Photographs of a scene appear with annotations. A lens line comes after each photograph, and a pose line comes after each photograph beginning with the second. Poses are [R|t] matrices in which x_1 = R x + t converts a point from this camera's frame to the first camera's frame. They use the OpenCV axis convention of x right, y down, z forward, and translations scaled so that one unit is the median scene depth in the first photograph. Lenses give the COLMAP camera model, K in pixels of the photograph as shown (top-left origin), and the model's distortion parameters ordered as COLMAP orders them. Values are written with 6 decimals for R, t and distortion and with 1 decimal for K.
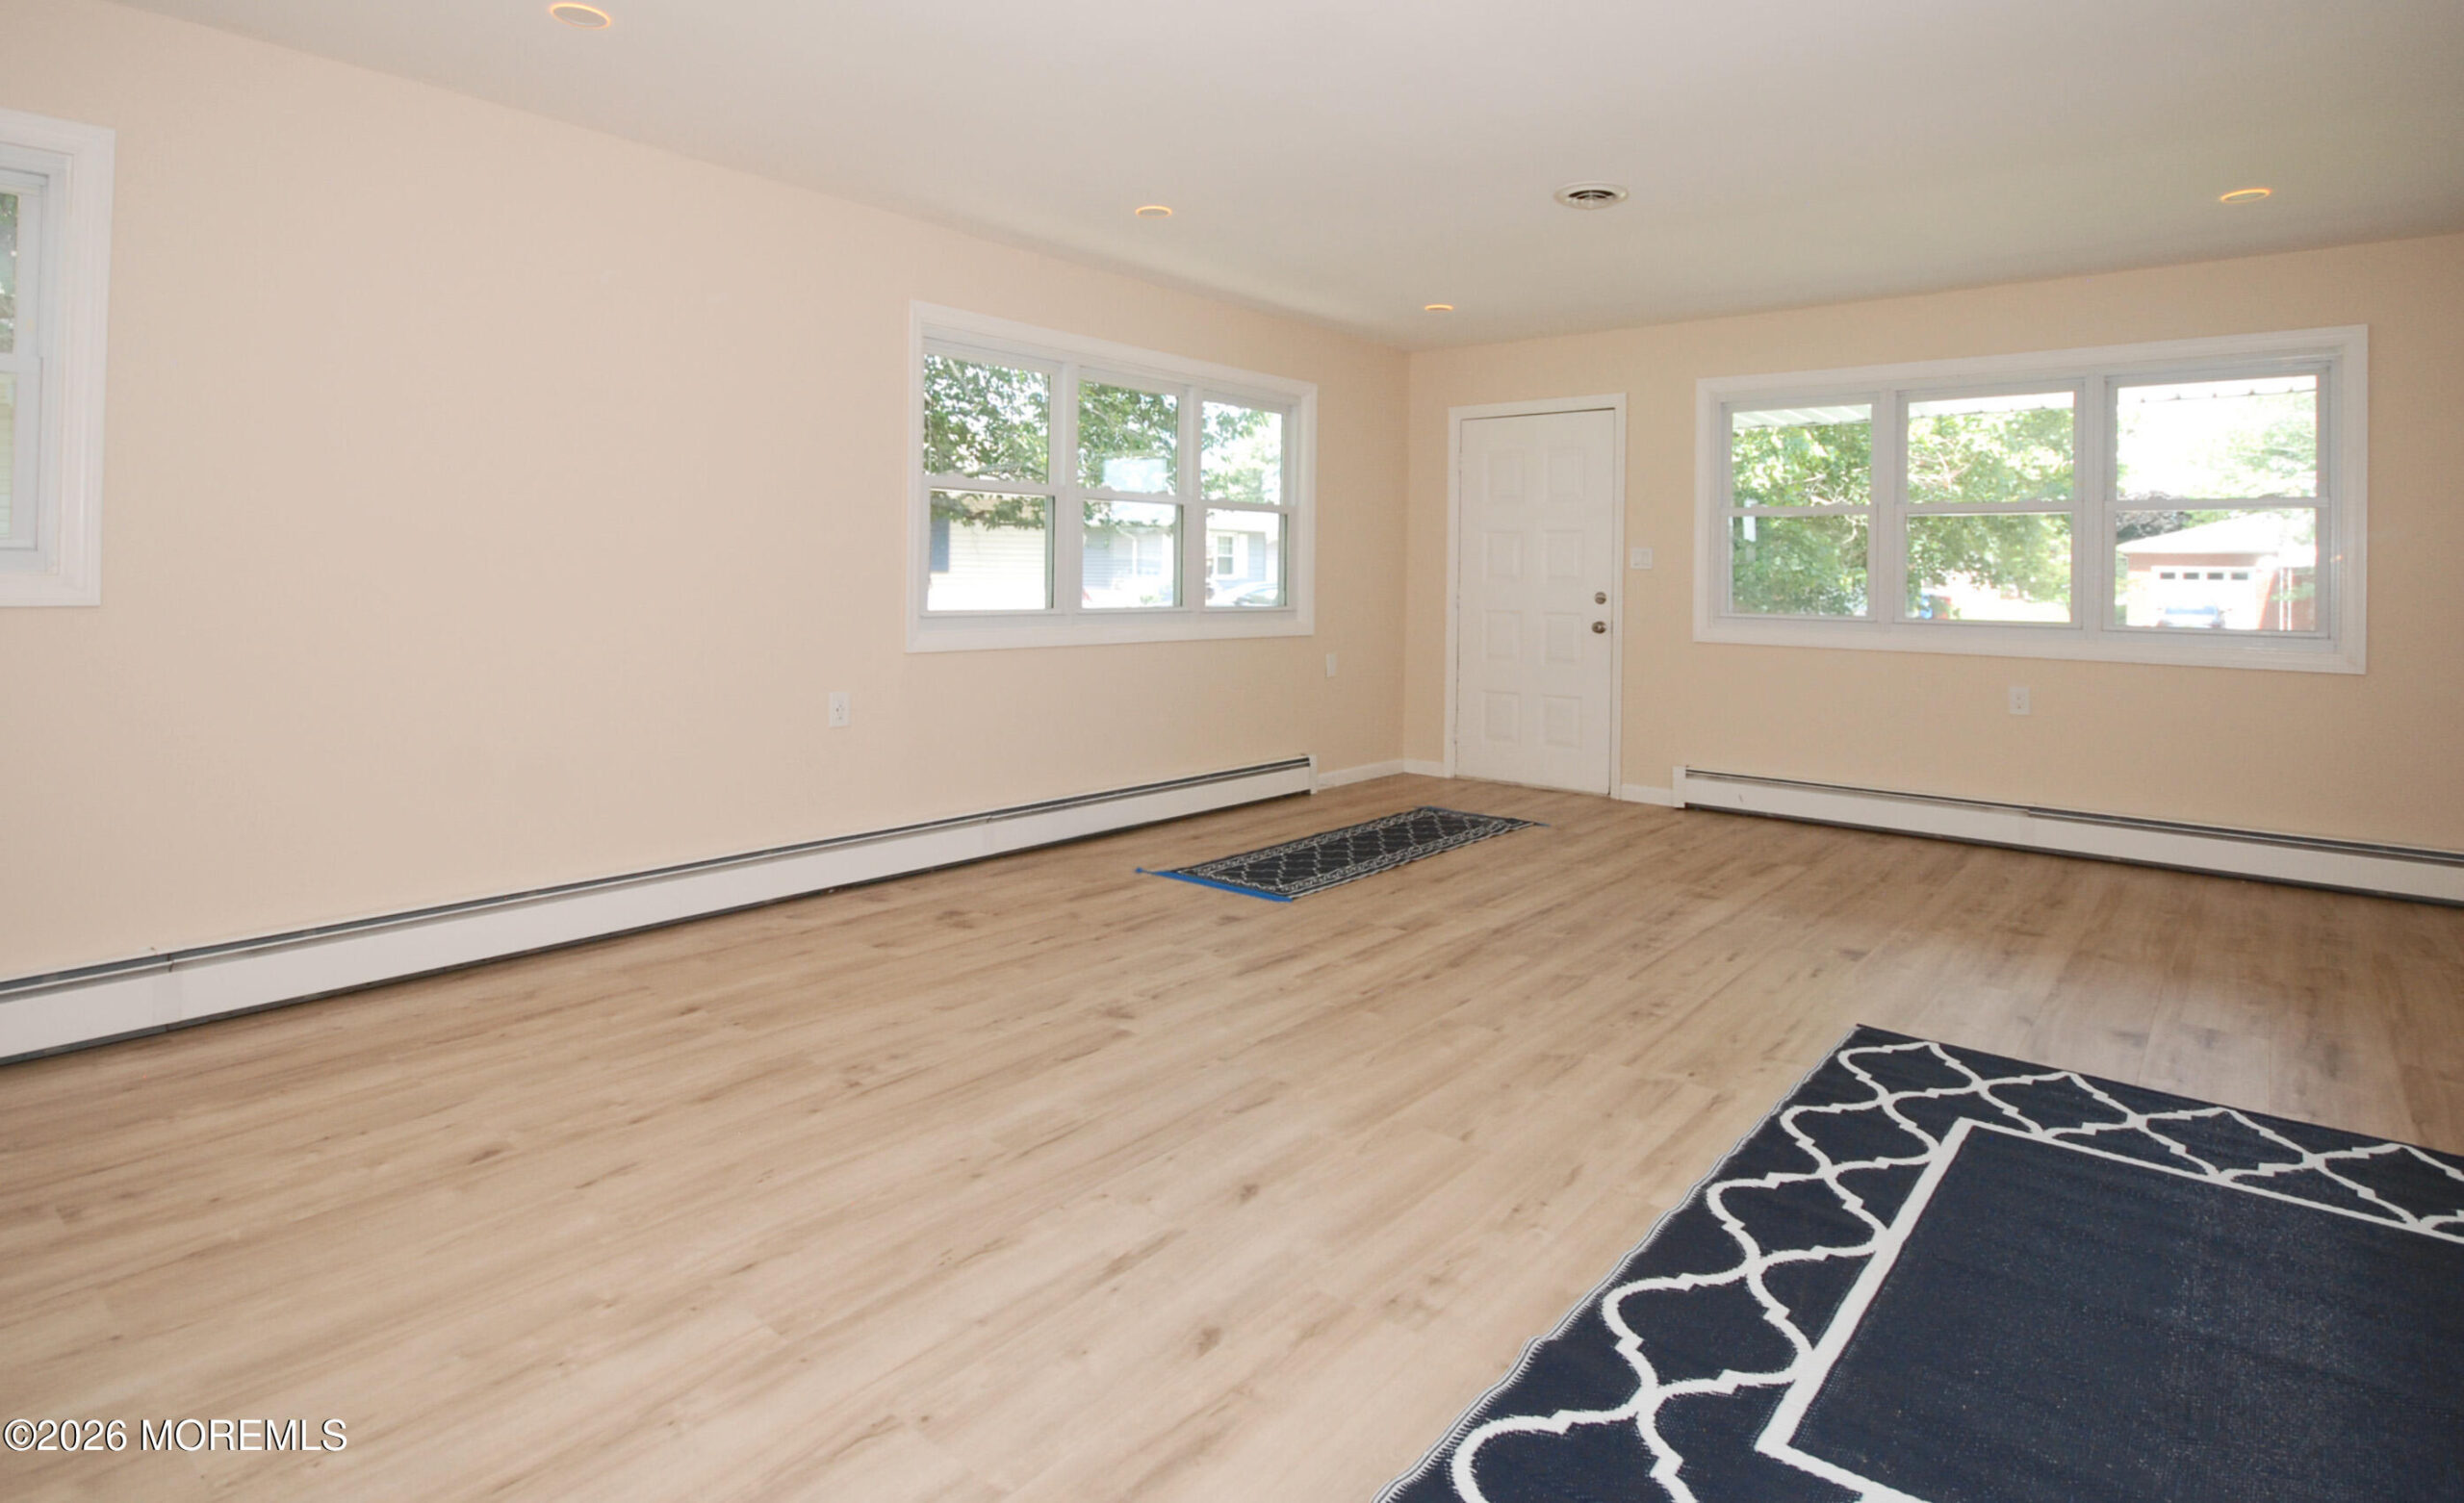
lens RADIAL K [[1281.5, 0, 1234.7], [0, 1281.5, 572.2], [0, 0, 1]] dist [-0.000181, -0.000146]
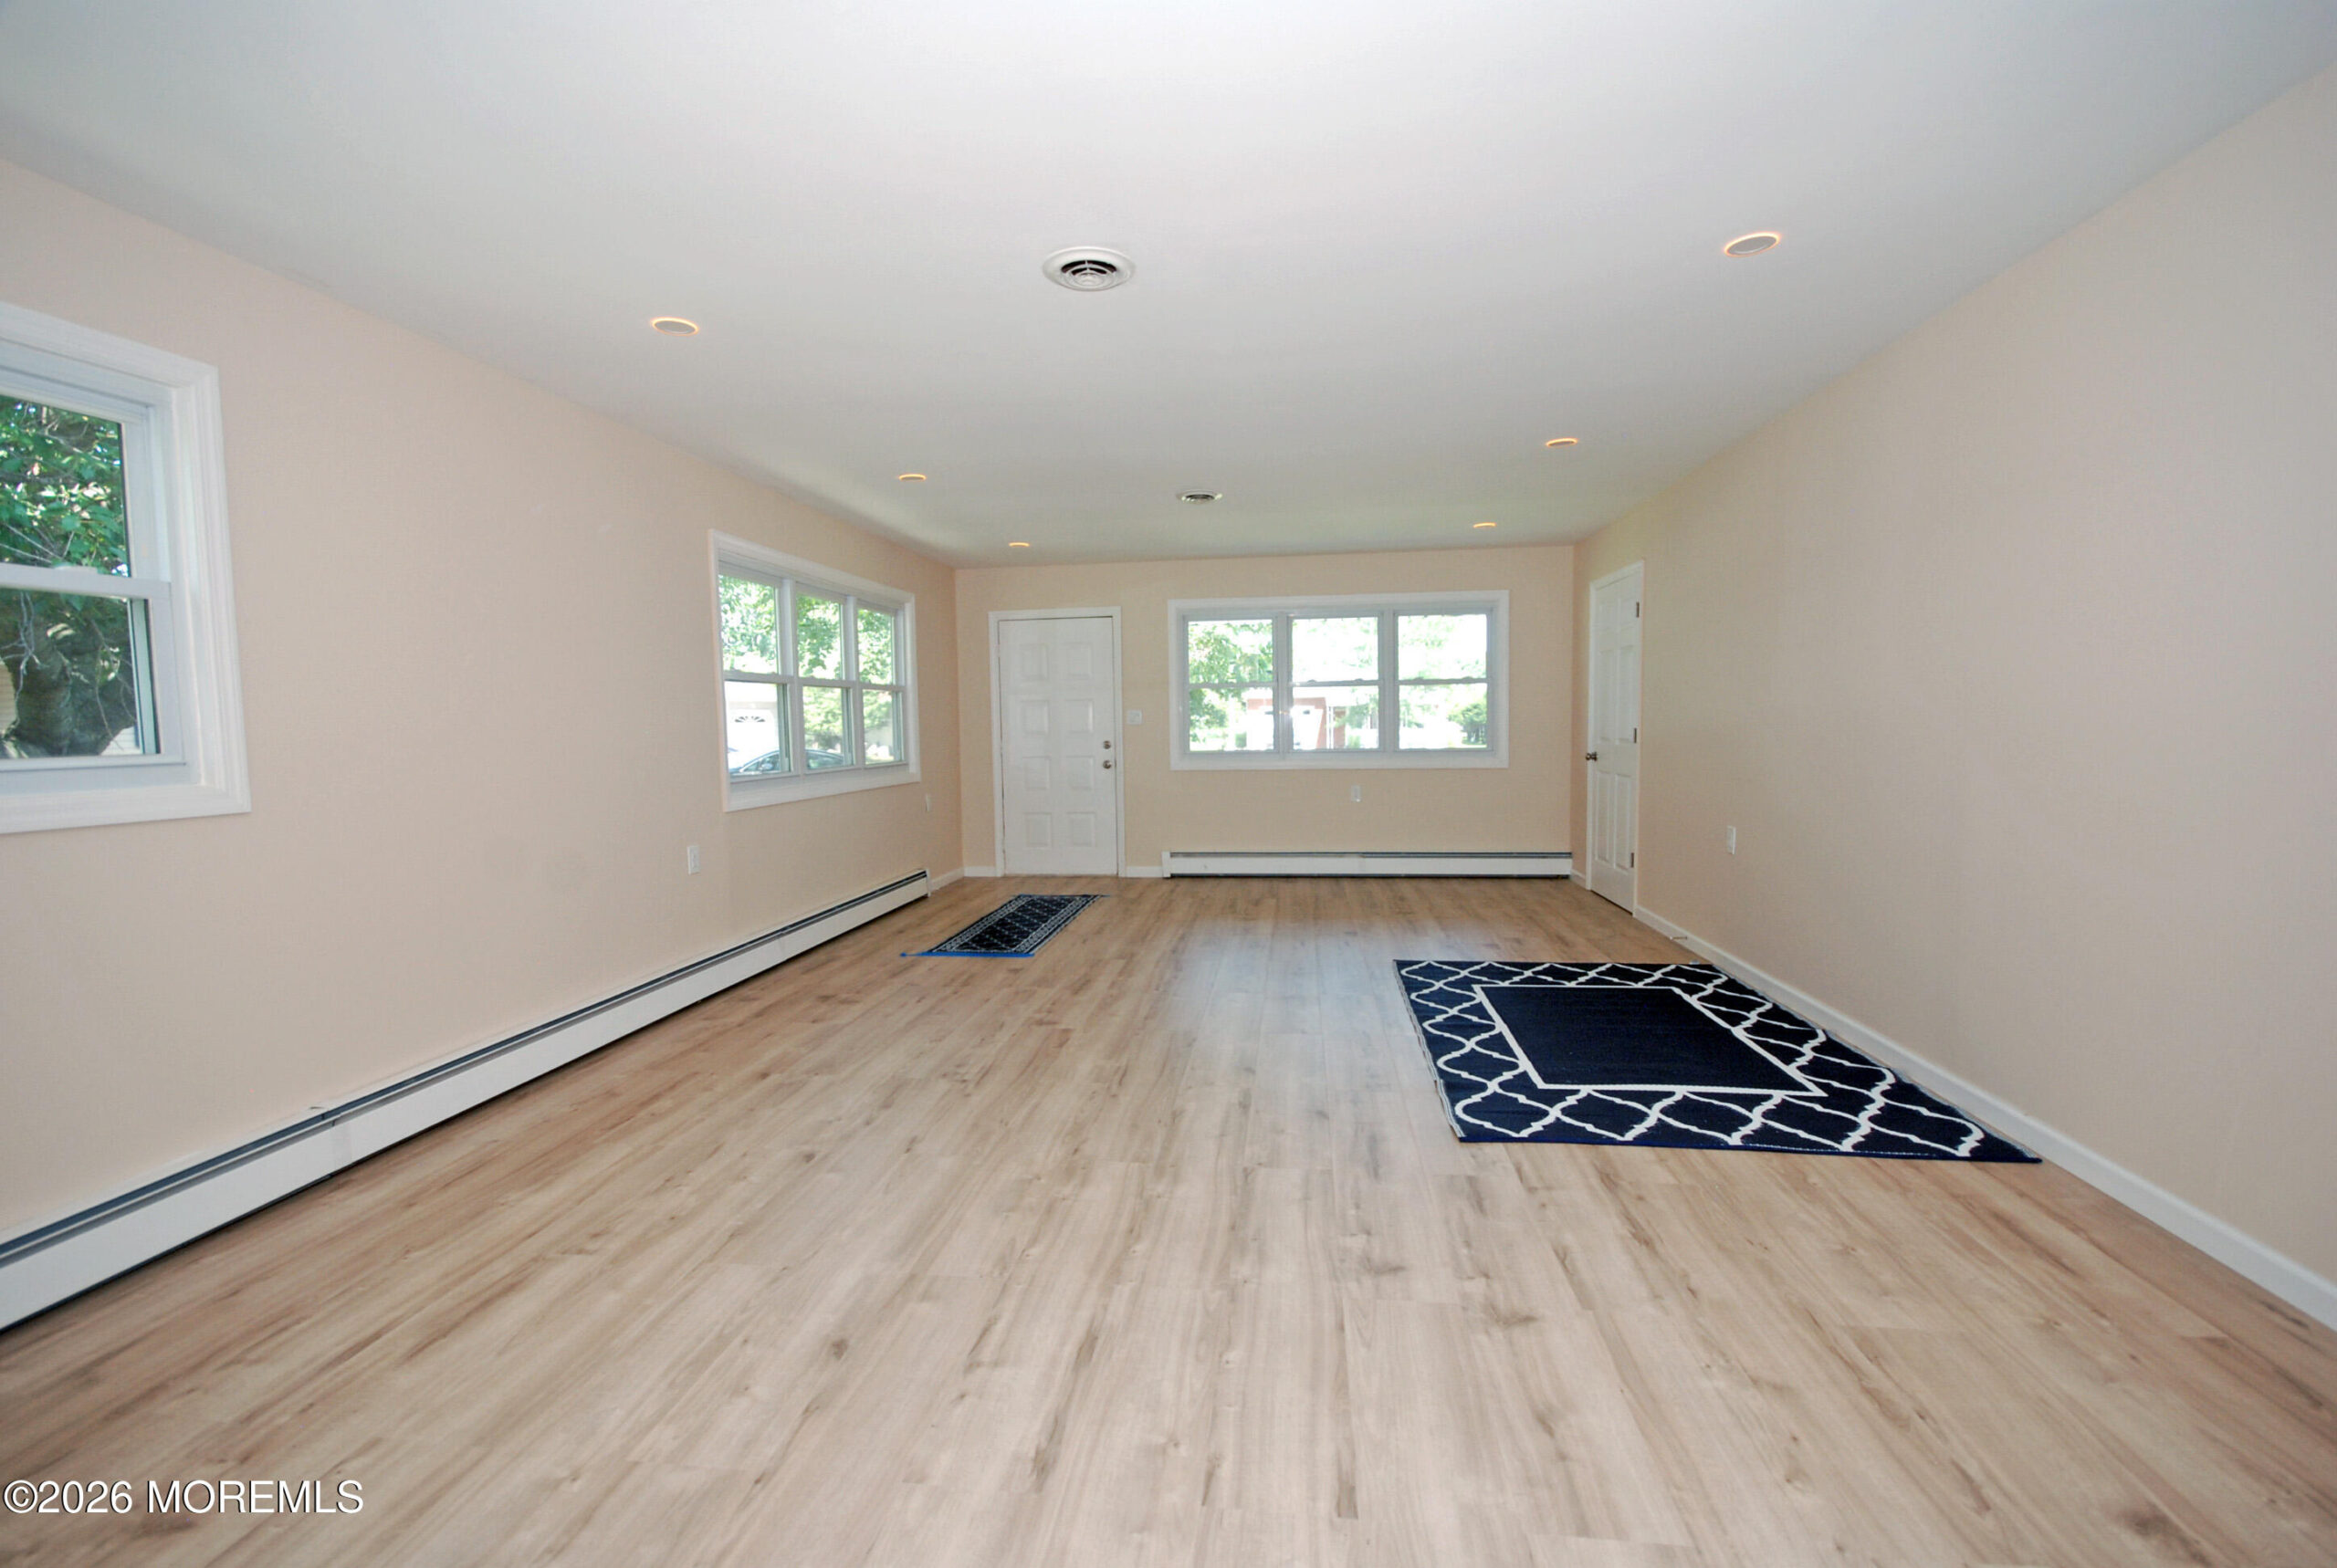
lens RADIAL K [[1043.5, 0, 1168.5], [0, 1043.5, 784.0], [0, 0, 1]] dist [-0.012005, -0.000280]
pose [[0.853394, -0.062124, 0.517551, -0.362492], [0.031821, 0.997230, 0.067232, -0.017444], [-0.520294, -0.040906, 0.853007, -0.095204]]
